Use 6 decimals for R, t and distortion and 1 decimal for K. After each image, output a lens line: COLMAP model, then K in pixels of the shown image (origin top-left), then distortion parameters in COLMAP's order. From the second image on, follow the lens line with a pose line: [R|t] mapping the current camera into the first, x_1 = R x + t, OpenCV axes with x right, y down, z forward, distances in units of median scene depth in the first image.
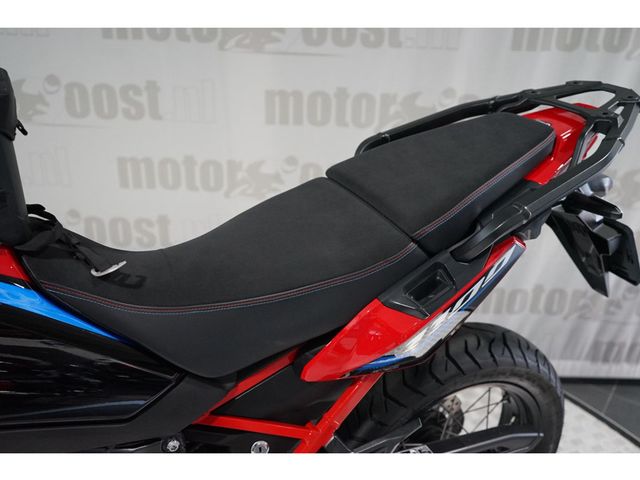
lens RADIAL K [[653.8, 0, 322.1], [0, 653.8, 239.0], [0, 0, 1]] dist [0.010822, 0.000000]
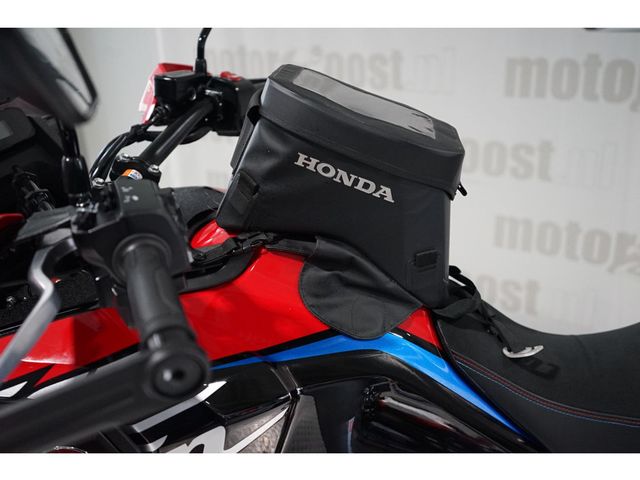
lens RADIAL K [[653.8, 0, 318.8], [0, 653.8, 240.8], [0, 0, 1]] dist [0.010822, 0.000000]
pose [[0.856924, 0.131835, -0.498297, -0.142036], [-0.171299, 0.984629, -0.034080, -0.024431], [0.486145, 0.114562, 0.866336, 0.080671]]
